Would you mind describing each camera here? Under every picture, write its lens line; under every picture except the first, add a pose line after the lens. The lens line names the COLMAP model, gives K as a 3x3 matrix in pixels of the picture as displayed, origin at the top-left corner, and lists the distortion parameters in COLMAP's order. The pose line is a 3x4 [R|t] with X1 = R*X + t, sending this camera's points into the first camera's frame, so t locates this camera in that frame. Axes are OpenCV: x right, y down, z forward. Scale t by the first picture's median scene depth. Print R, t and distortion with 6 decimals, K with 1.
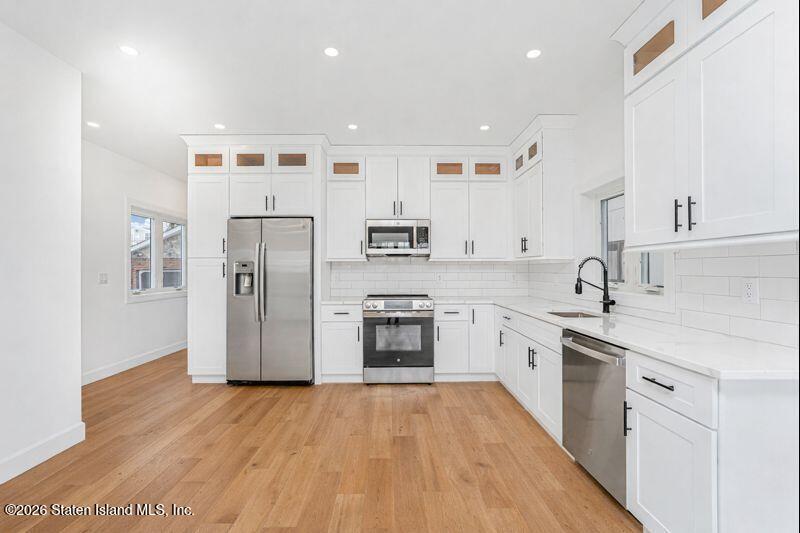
lens RADIAL K [[353.3, 0, 398.4], [0, 353.3, 267.5], [0, 0, 1]] dist [-0.003416, -0.000127]
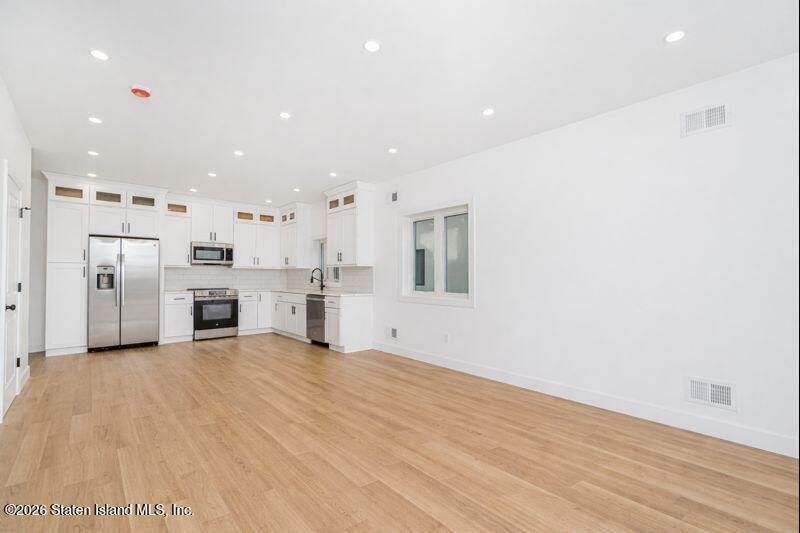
lens RADIAL K [[353.3, 0, 398.6], [0, 353.3, 268.6], [0, 0, 1]] dist [-0.003416, -0.000127]
pose [[0.748608, 0.018453, 0.662756, -0.482386], [-0.009492, 0.999808, -0.017116, 0.006765], [-0.662945, 0.006522, 0.748639, -0.895511]]
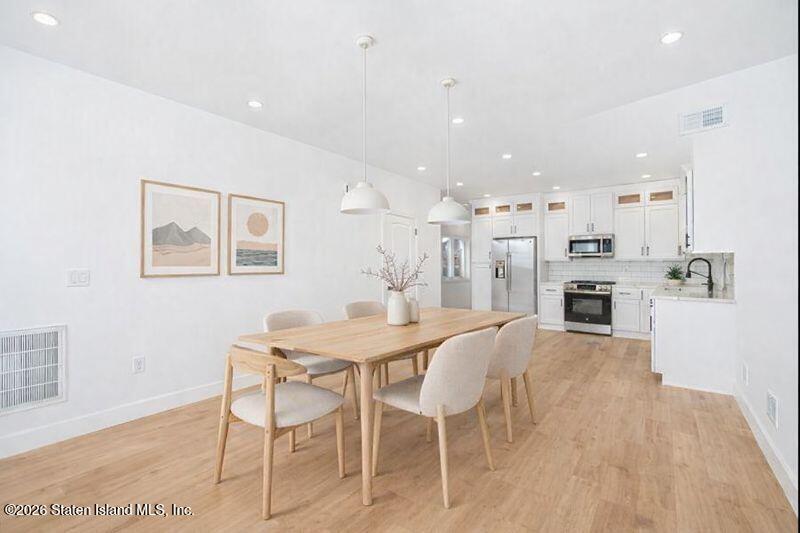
lens RADIAL K [[353.3, 0, 398.6], [0, 353.3, 267.0], [0, 0, 1]] dist [-0.003416, -0.000127]
pose [[0.788555, 0.002469, -0.614960, 0.322434], [0.001220, 0.999984, 0.005580, 0.002070], [0.614964, -0.005150, 0.788539, -0.877880]]
